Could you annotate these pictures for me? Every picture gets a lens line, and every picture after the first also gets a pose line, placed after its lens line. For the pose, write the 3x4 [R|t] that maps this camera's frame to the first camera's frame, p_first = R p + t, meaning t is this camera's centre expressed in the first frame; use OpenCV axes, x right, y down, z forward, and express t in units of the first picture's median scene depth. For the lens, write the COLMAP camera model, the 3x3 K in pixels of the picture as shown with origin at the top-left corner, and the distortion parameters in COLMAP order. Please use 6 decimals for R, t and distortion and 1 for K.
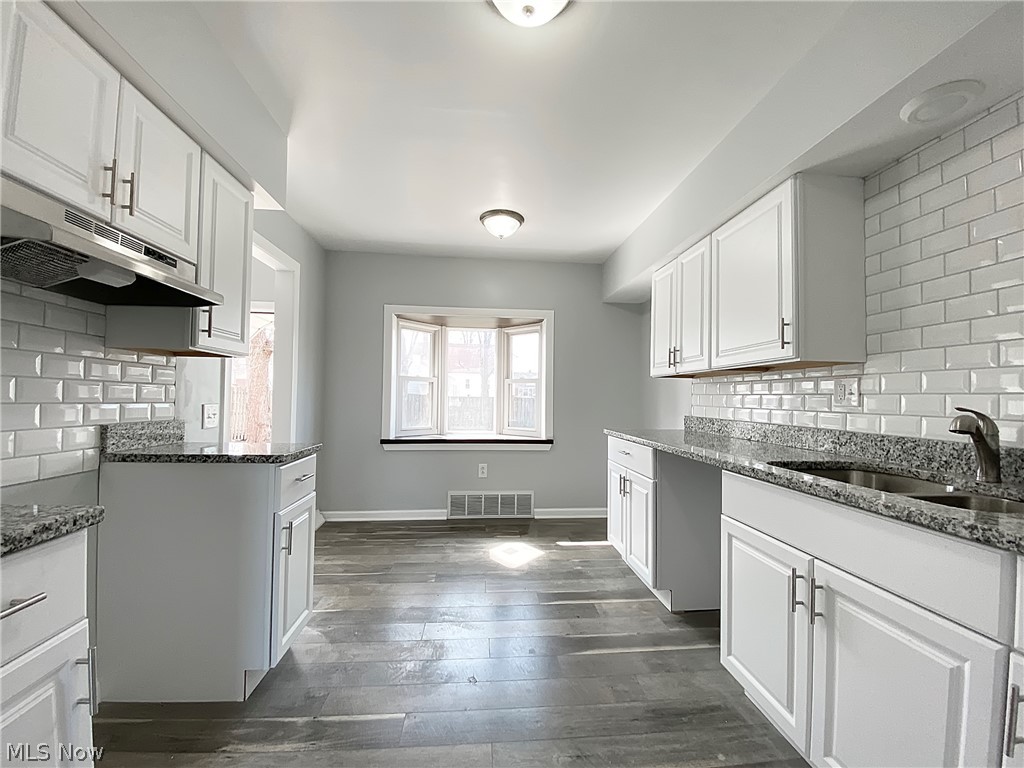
lens RADIAL K [[417.1, 0, 514.4], [0, 417.1, 388.1], [0, 0, 1]] dist [-0.012648, -0.008249]
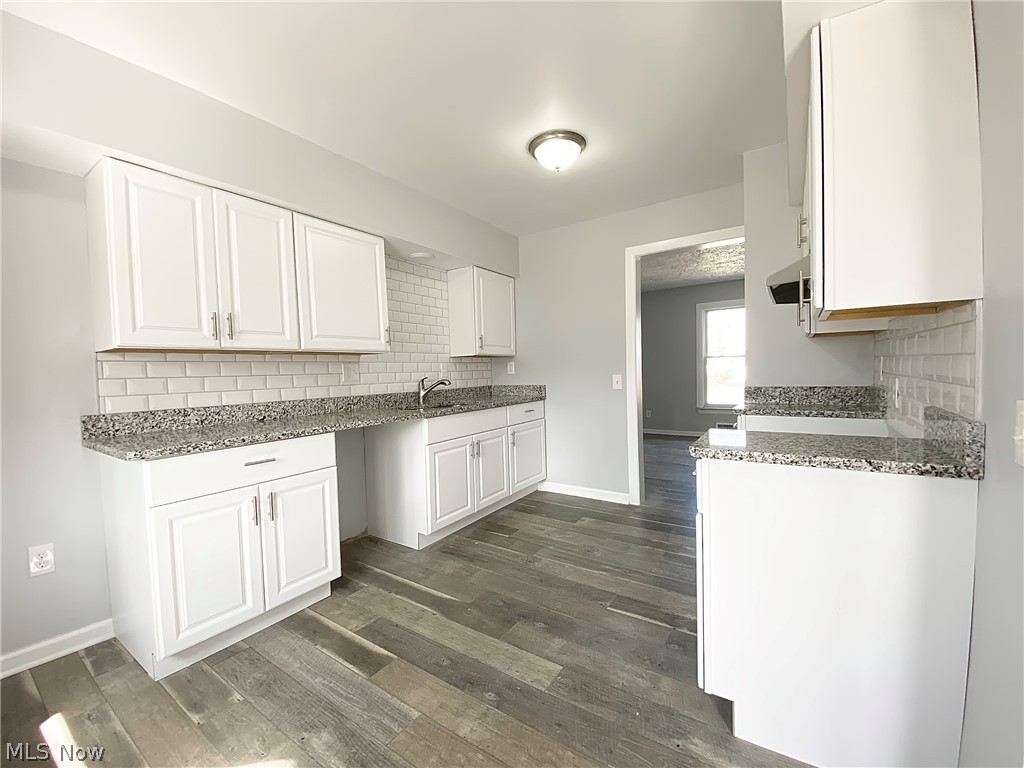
lens RADIAL K [[417.1, 0, 513.3], [0, 417.1, 385.0], [0, 0, 1]] dist [-0.012648, -0.008249]
pose [[-0.779726, -0.018329, 0.625852, -0.548554], [0.000460, 0.999554, 0.029847, 0.008733], [-0.626121, 0.023561, -0.779370, 1.418566]]
